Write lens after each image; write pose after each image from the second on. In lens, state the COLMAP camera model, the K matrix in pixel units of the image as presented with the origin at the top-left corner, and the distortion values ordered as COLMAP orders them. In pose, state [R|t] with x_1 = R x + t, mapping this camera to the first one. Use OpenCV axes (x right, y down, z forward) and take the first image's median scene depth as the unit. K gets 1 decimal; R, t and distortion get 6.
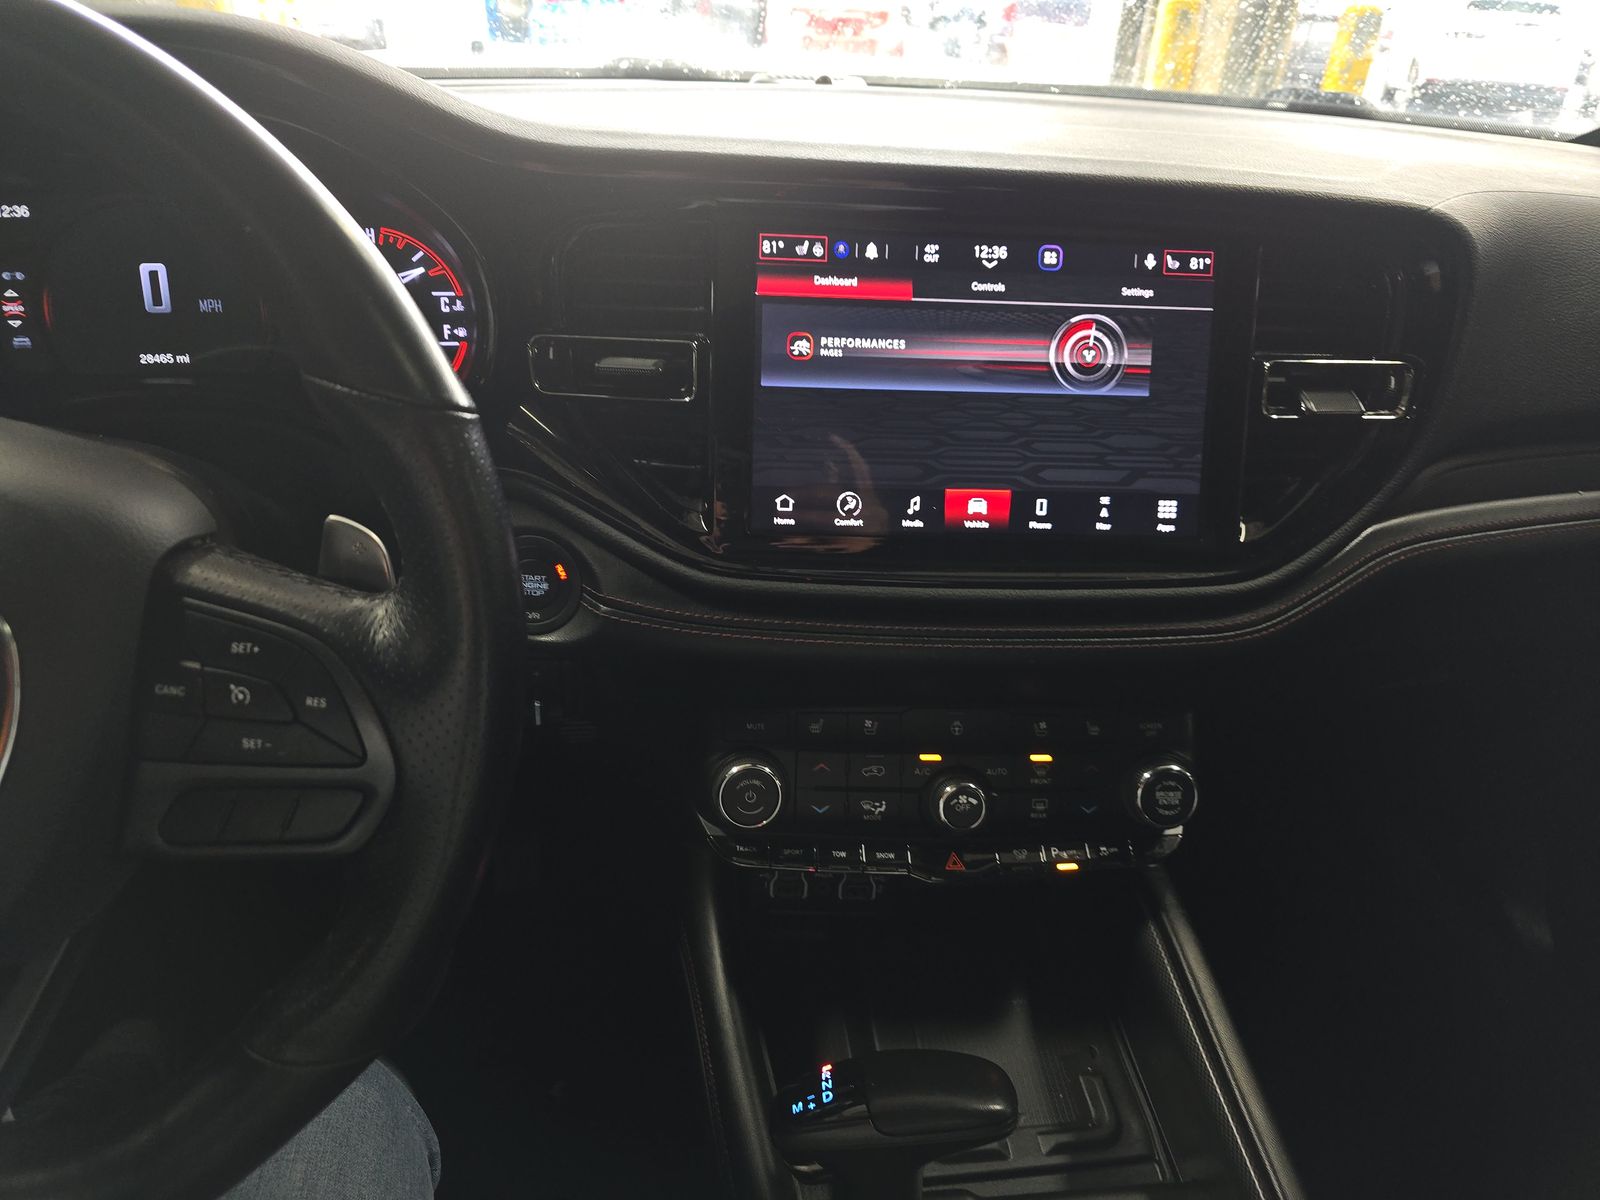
lens RADIAL K [[1064.2, 0, 800.0], [0, 1064.2, 600.0], [0, 0, 1]] dist [0.060335, -0.057824]
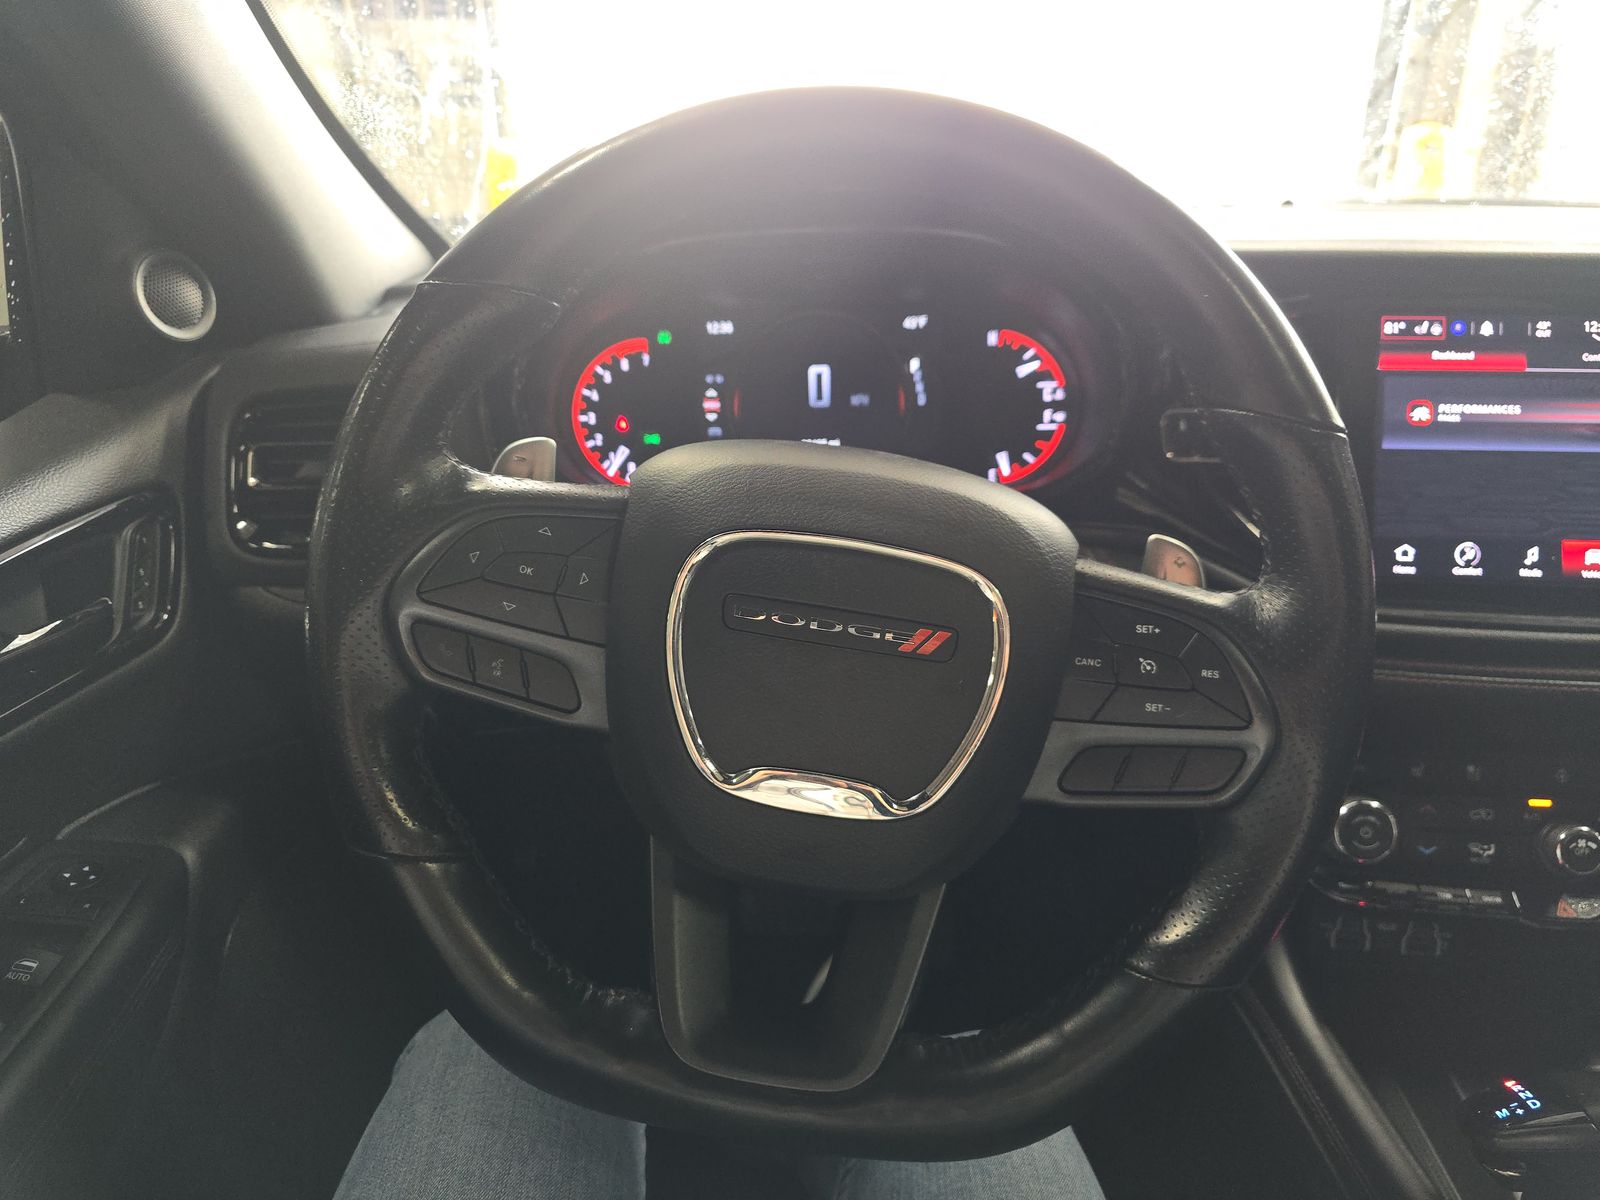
lens RADIAL K [[1092.5, 0, 800.0], [0, 1092.5, 600.0], [0, 0, 1]] dist [0.066007, -0.066475]
pose [[0.989888, 0.002481, -0.141833, -0.464998], [-0.021293, 0.991118, -0.131273, 0.117803], [0.140247, 0.132965, 0.981148, -0.191106]]
